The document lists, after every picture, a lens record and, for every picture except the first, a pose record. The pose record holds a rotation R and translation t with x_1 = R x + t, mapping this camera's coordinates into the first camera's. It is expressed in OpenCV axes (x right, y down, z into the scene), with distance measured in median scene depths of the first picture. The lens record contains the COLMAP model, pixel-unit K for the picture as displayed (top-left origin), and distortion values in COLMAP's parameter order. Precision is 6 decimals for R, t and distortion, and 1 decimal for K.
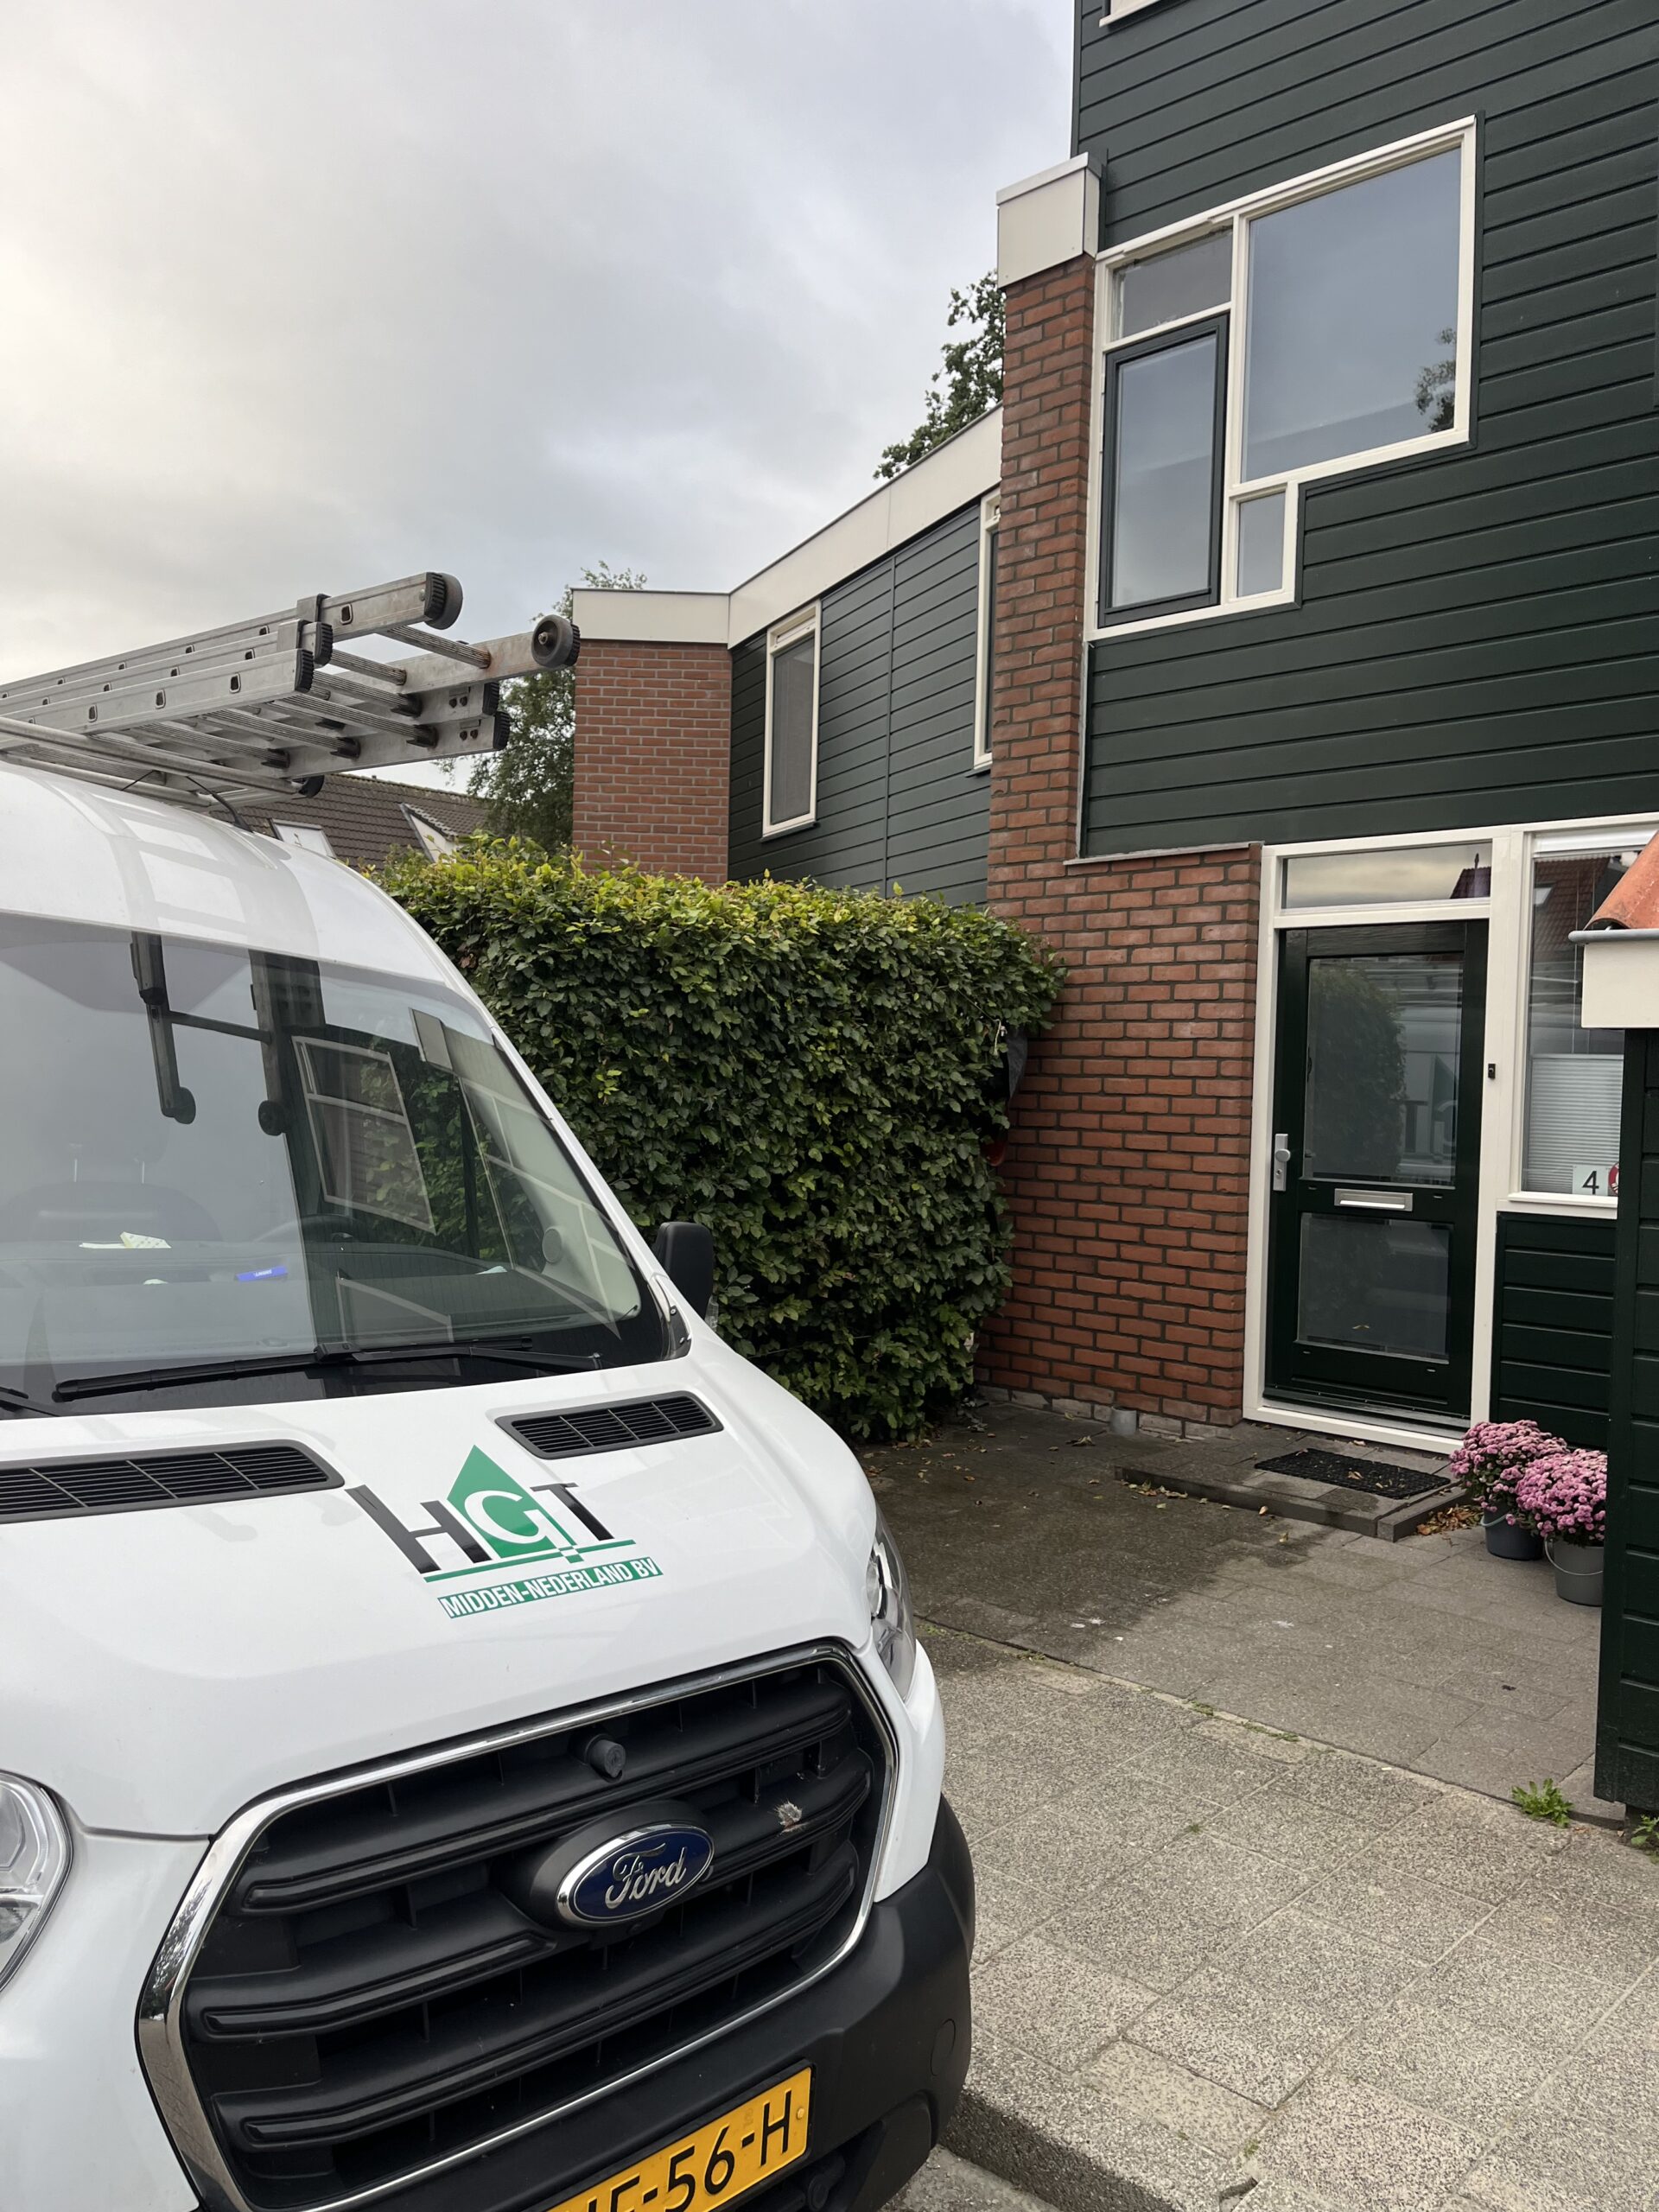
lens RADIAL K [[1677.0, 0, 829.5], [0, 1677.0, 1106.0], [0, 0, 1]] dist [0.069217, -0.098247]
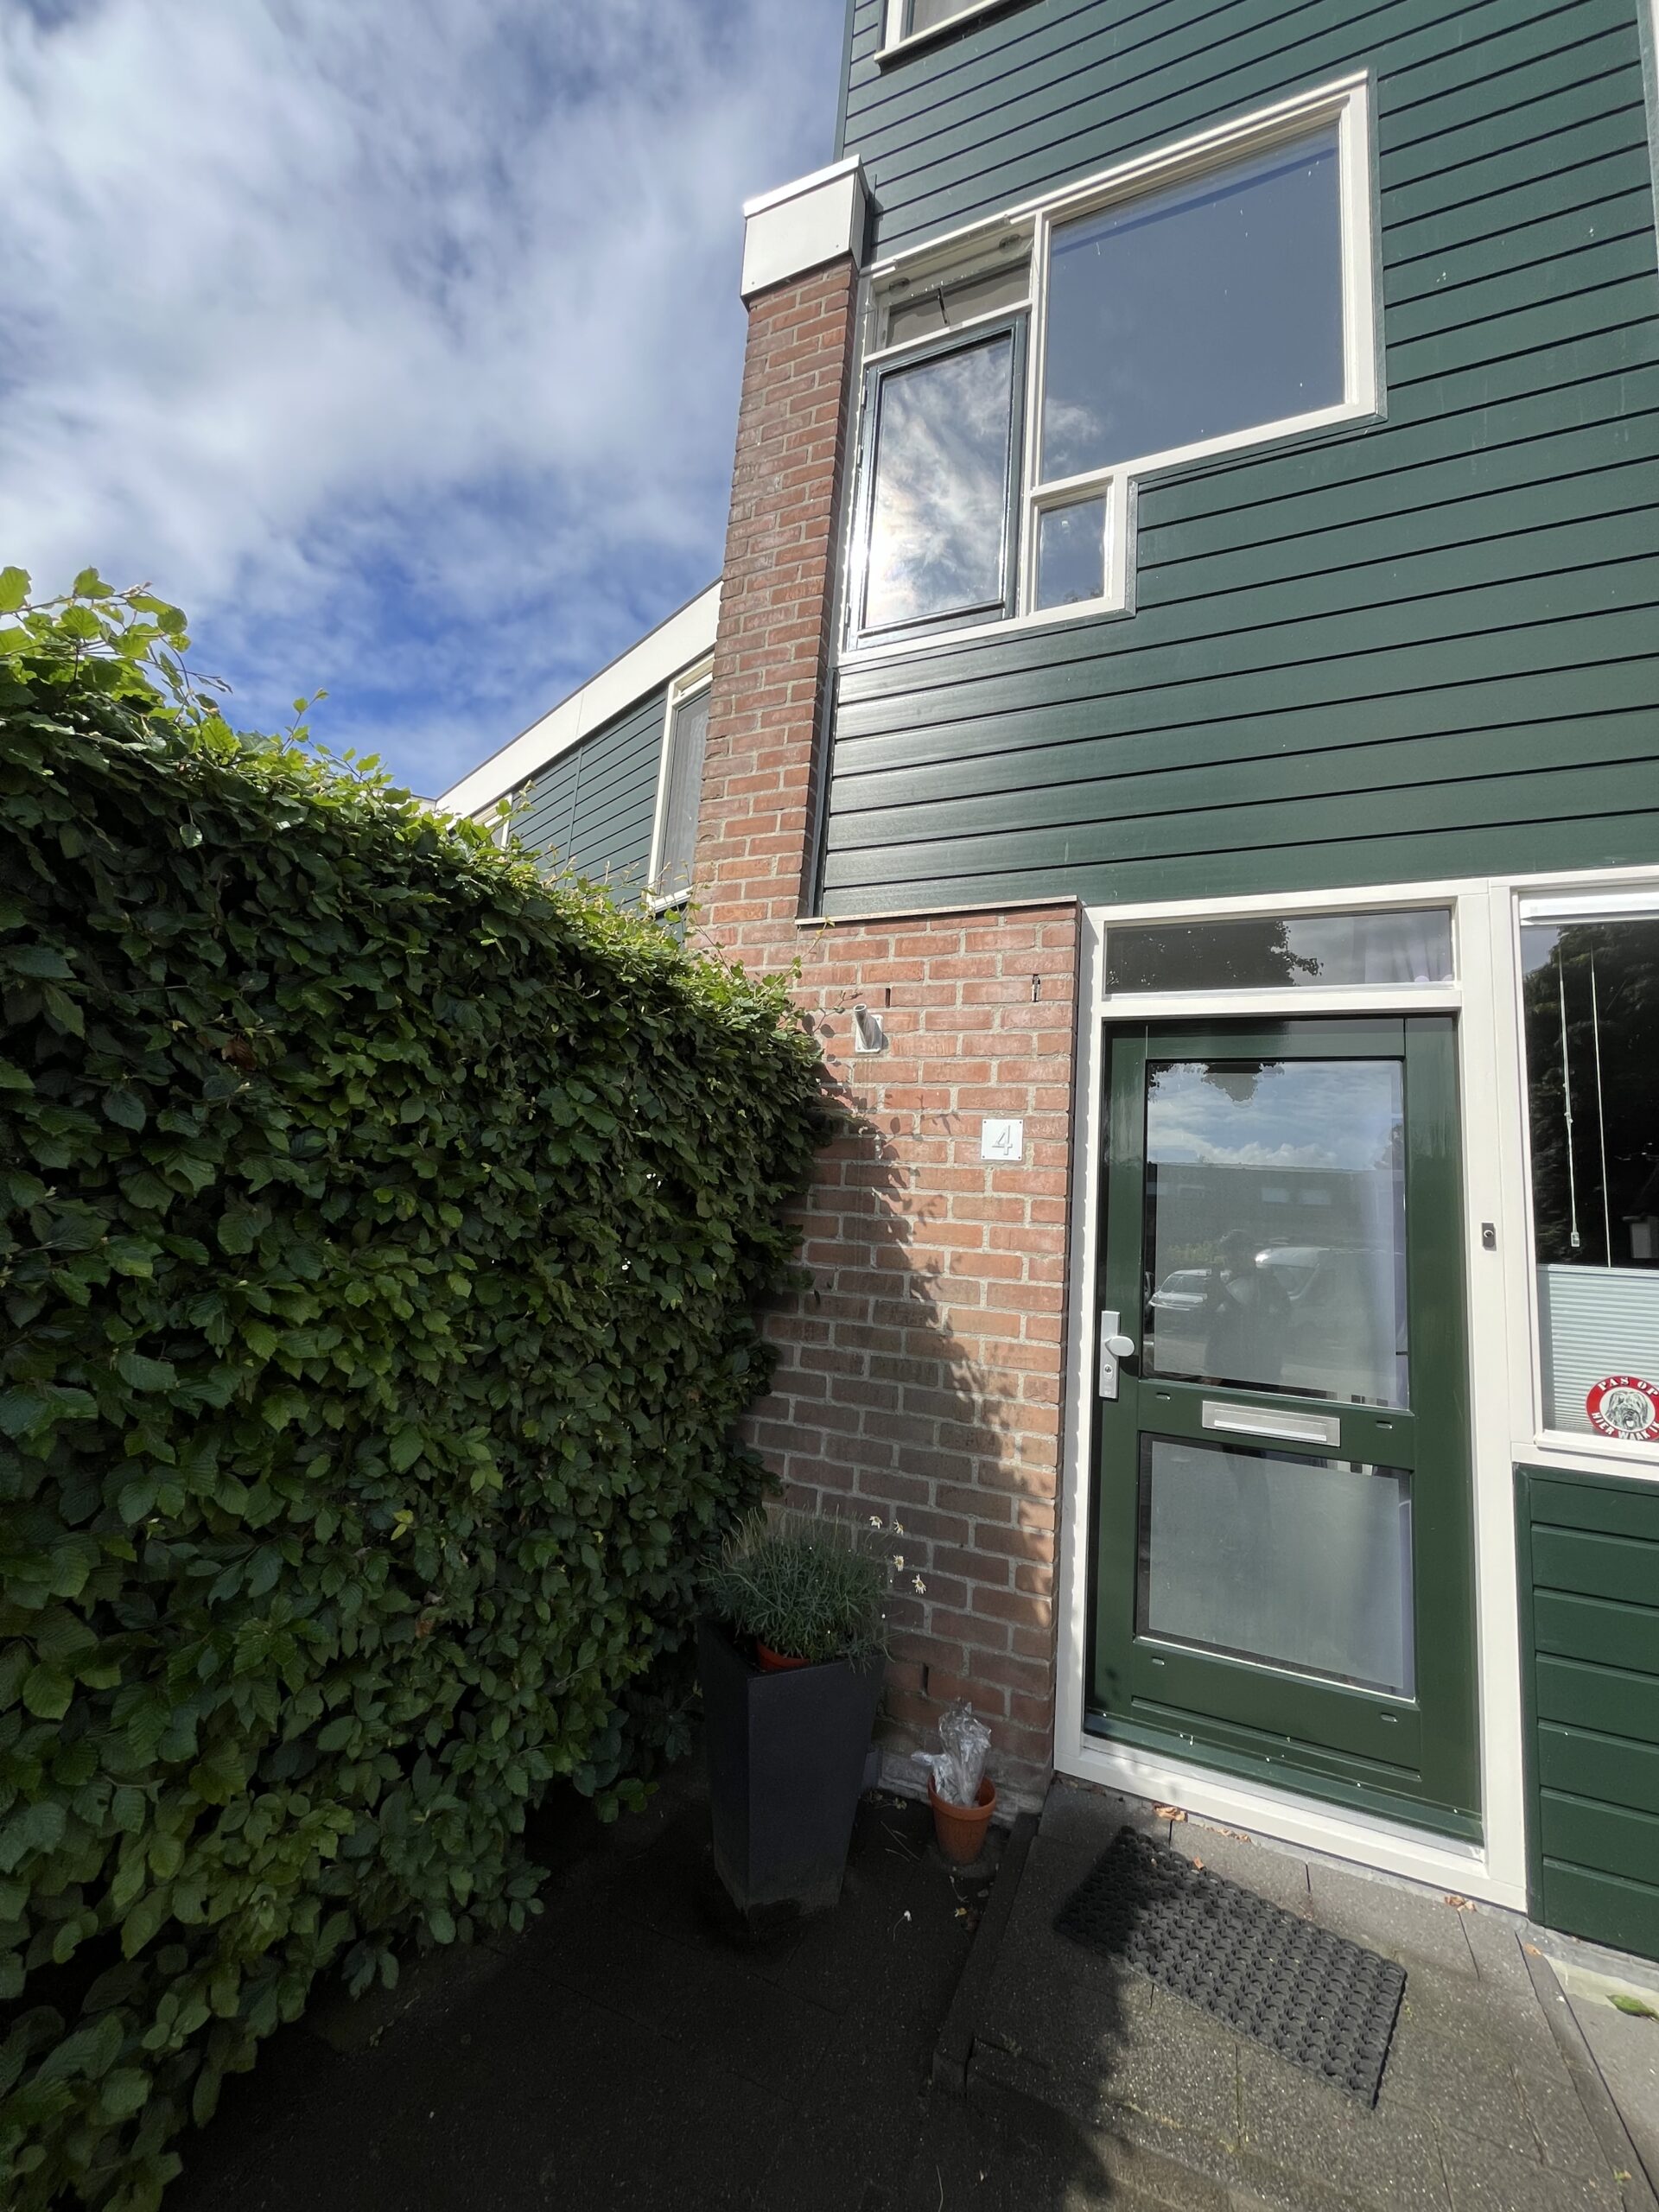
lens RADIAL K [[879.7, 0, 821.7], [0, 879.7, 1093.9], [0, 0, 1]] dist [-0.002365, -0.000426]
pose [[0.941412, 0.095962, 0.323318, 0.036269], [-0.046650, 0.986502, -0.156965, -0.008819], [-0.334016, 0.132686, 0.933182, 0.722316]]
